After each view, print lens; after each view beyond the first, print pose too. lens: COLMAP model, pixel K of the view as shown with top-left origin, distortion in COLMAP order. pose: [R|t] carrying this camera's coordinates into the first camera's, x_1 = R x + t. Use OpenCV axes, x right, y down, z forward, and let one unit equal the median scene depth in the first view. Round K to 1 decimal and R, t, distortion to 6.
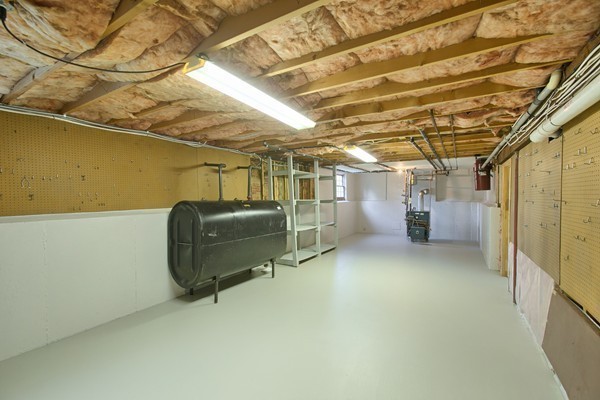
lens RADIAL K [[263.9, 0, 300.3], [0, 263.9, 199.7], [0, 0, 1]] dist [-0.014994, 0.003185]
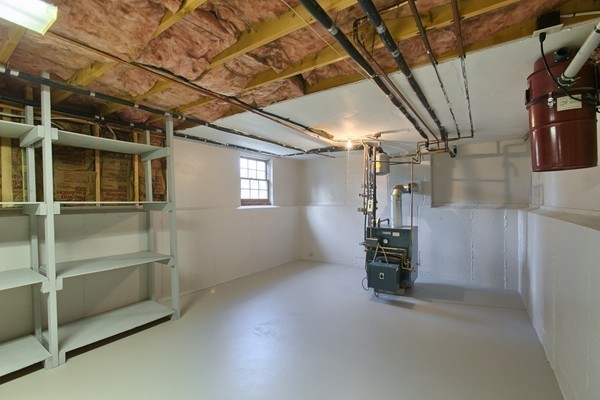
lens RADIAL K [[263.9, 0, 299.9], [0, 263.9, 201.7], [0, 0, 1]] dist [-0.014994, 0.003185]
pose [[0.998161, 0.004084, -0.060473, 0.304658], [-0.004652, 0.999946, -0.009245, 0.001478], [0.060432, 0.009509, 0.998127, 0.494533]]
